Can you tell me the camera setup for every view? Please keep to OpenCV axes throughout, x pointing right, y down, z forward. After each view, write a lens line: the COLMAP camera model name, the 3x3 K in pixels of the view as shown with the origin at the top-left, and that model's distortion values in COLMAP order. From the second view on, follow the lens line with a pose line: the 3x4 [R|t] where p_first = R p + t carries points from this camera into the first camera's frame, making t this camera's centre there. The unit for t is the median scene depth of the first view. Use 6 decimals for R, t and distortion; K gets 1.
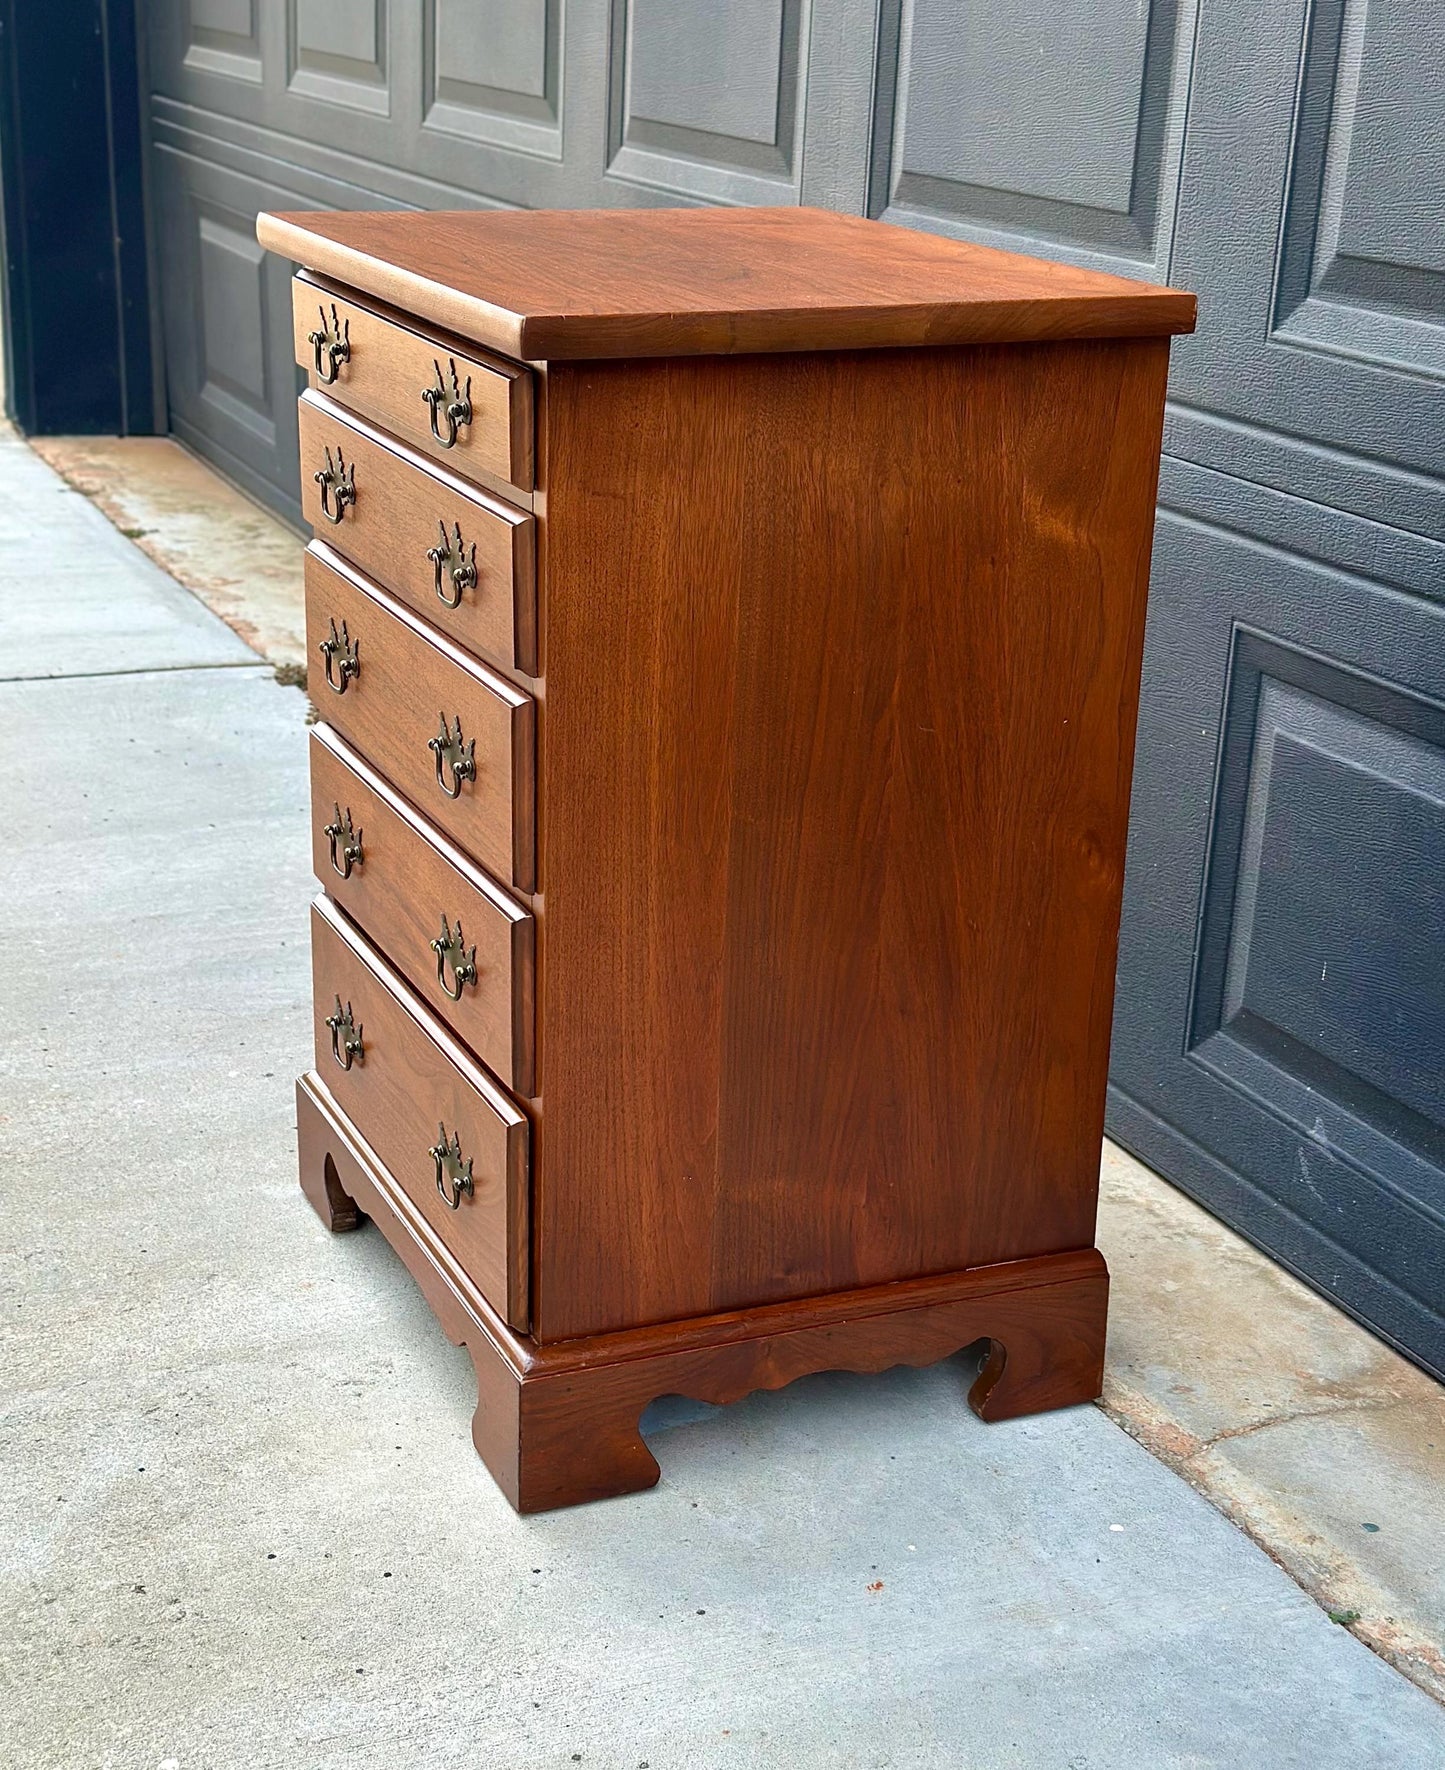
lens RADIAL K [[2778.4, 0, 722.1], [0, 2778.4, 987.8], [0, 0, 1]] dist [0.136956, 0.019304]
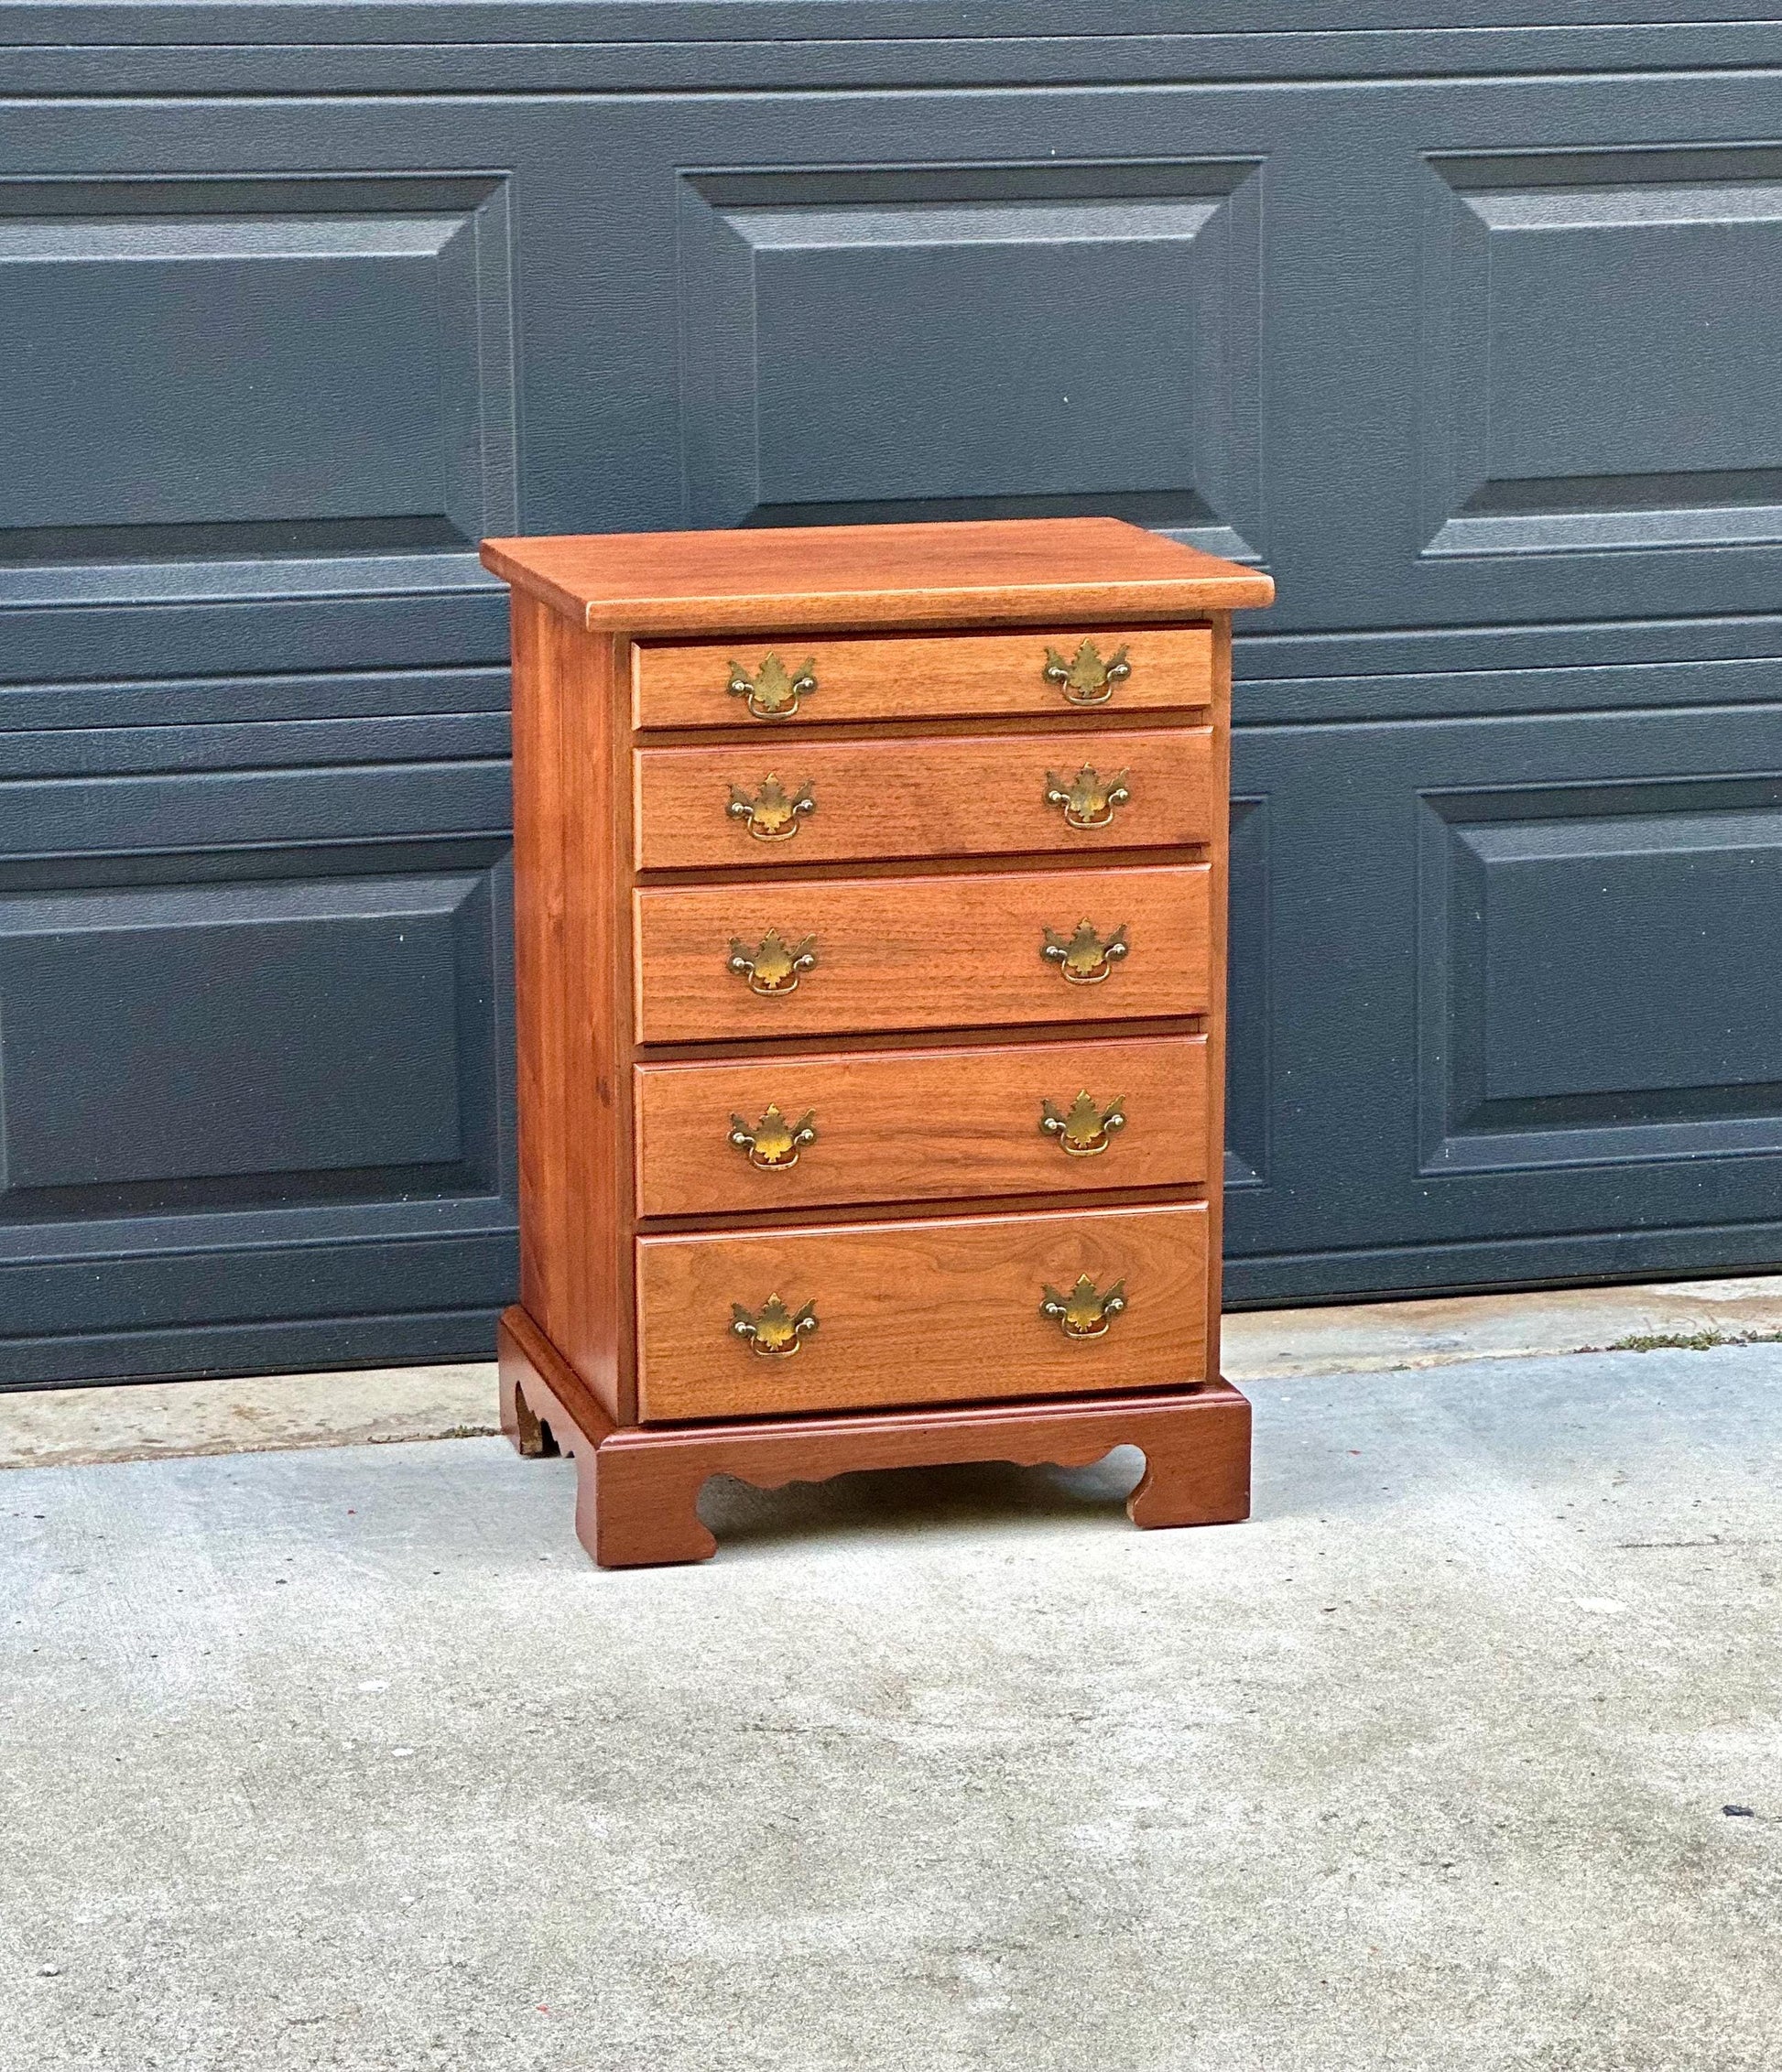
lens RADIAL K [[5835.6, 0, 886.6], [0, 5835.6, 1205.0], [0, 0, 1]] dist [0.067236, 0.525650]
pose [[0.159915, -0.250774, 0.954746, -2.267937], [0.359775, 0.915473, 0.180199, -0.415673], [-0.919233, 0.314677, 0.236620, 0.432795]]
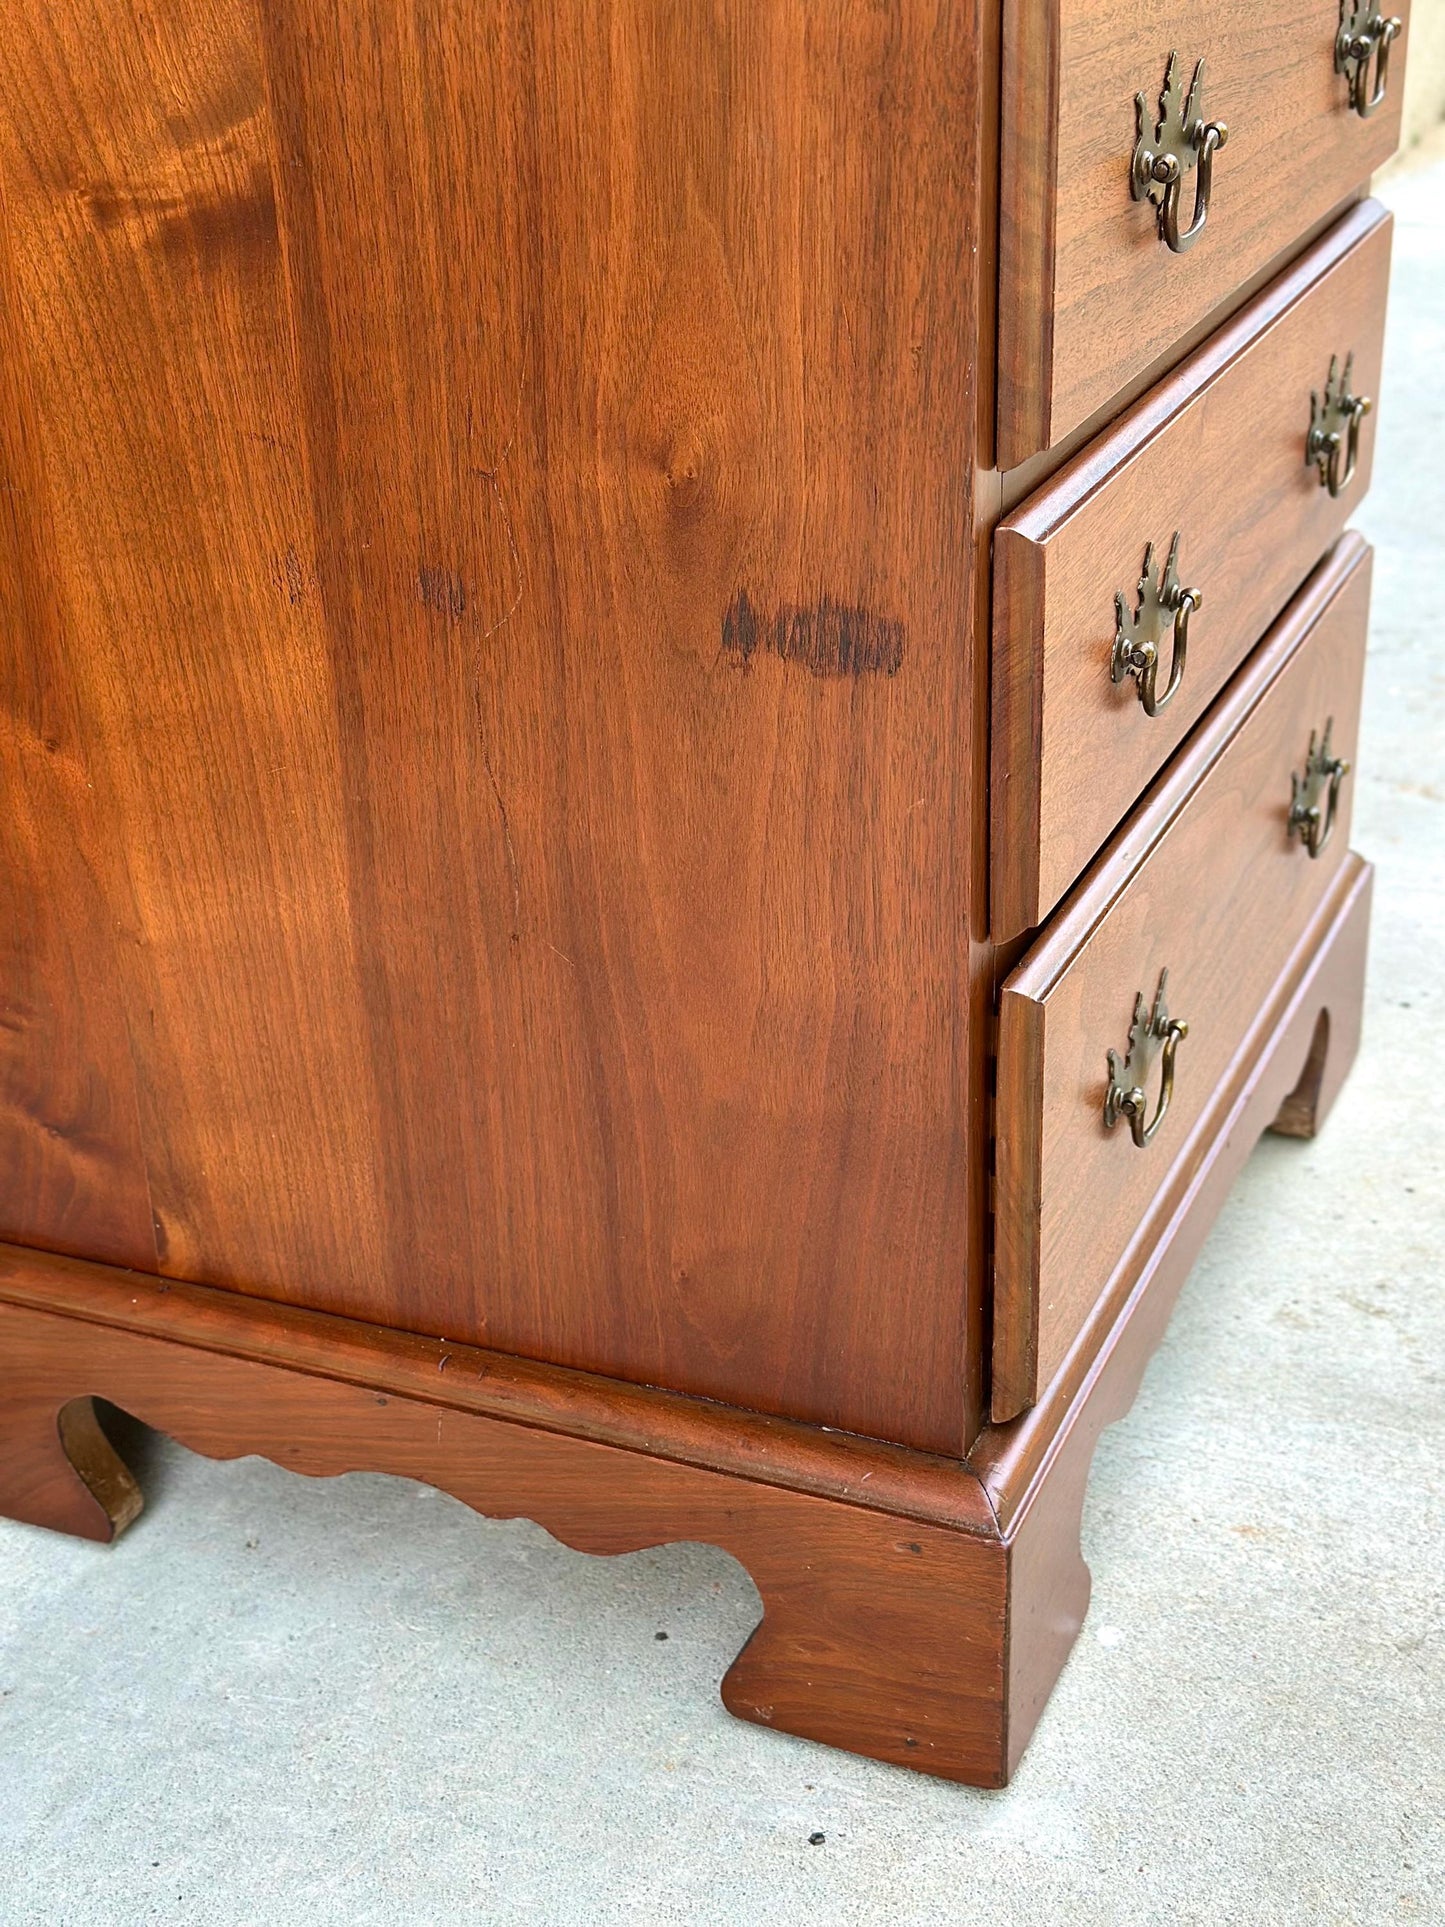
lens RADIAL K [[2727.1, 0, 722.5], [0, 2727.1, 963.5], [0, 0, 1]] dist [0.141786, -0.043818]
pose [[-0.681739, -0.321188, 0.657320, -0.378120], [0.276674, 0.718559, 0.638064, -0.297137], [-0.677261, 0.616856, -0.401005, 1.233758]]
